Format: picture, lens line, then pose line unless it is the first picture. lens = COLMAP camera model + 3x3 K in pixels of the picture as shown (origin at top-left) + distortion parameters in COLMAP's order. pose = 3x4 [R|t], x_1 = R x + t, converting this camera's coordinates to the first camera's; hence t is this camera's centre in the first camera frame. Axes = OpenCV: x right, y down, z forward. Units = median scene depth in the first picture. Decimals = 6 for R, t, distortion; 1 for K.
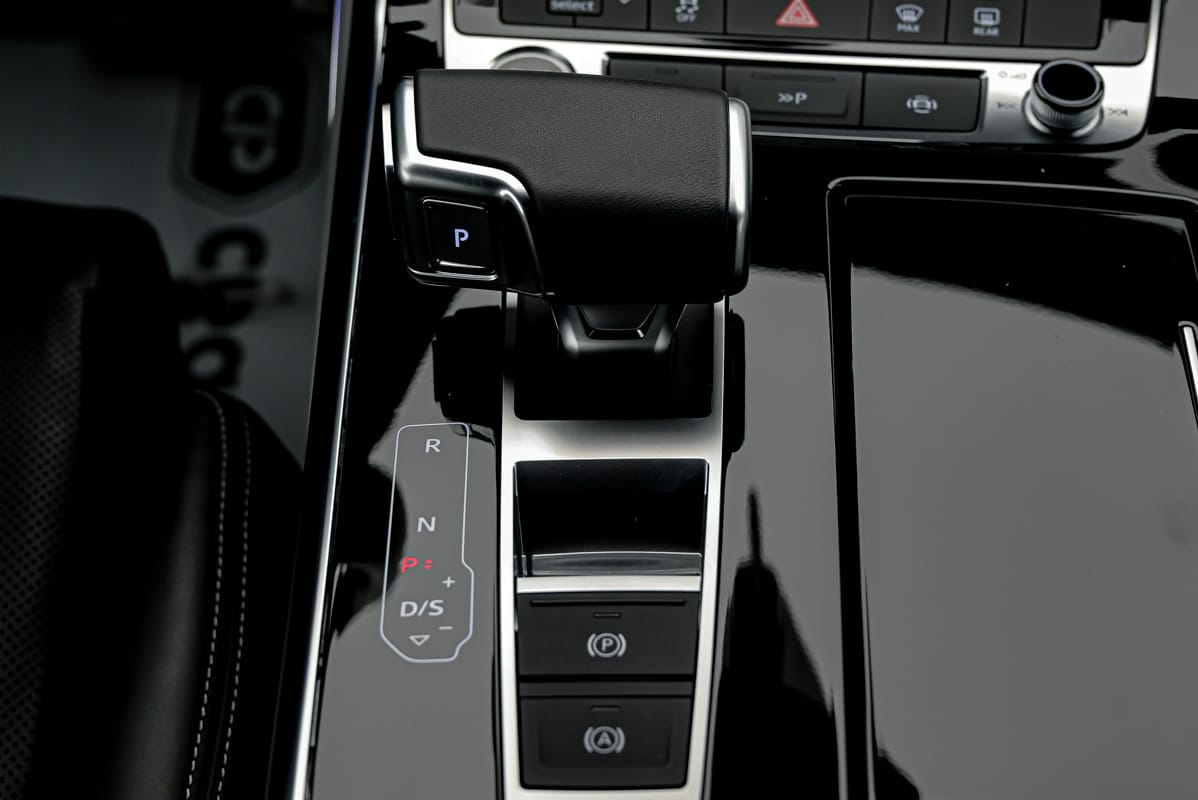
lens RADIAL K [[2145.9, 0, 602.2], [0, 2145.9, 396.7], [0, 0, 1]] dist [0.008475, 0.000000]
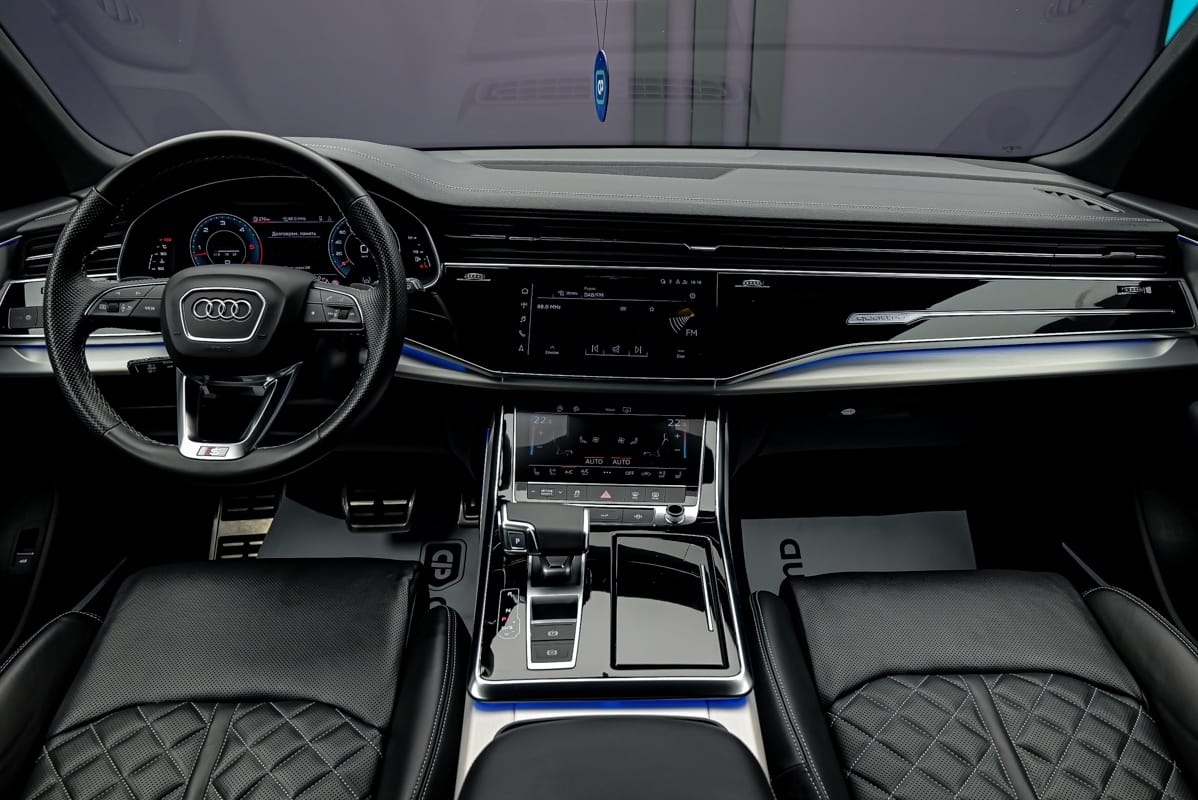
lens RADIAL K [[883.7, 0, 598.5], [0, 883.7, 395.3], [0, 0, 1]] dist [-0.003837, 0.000049]
pose [[0.999351, -0.009107, 0.034844, 0.030097], [0.020678, 0.937224, -0.348115, 0.244827], [-0.029486, 0.348610, 0.936804, -0.641899]]
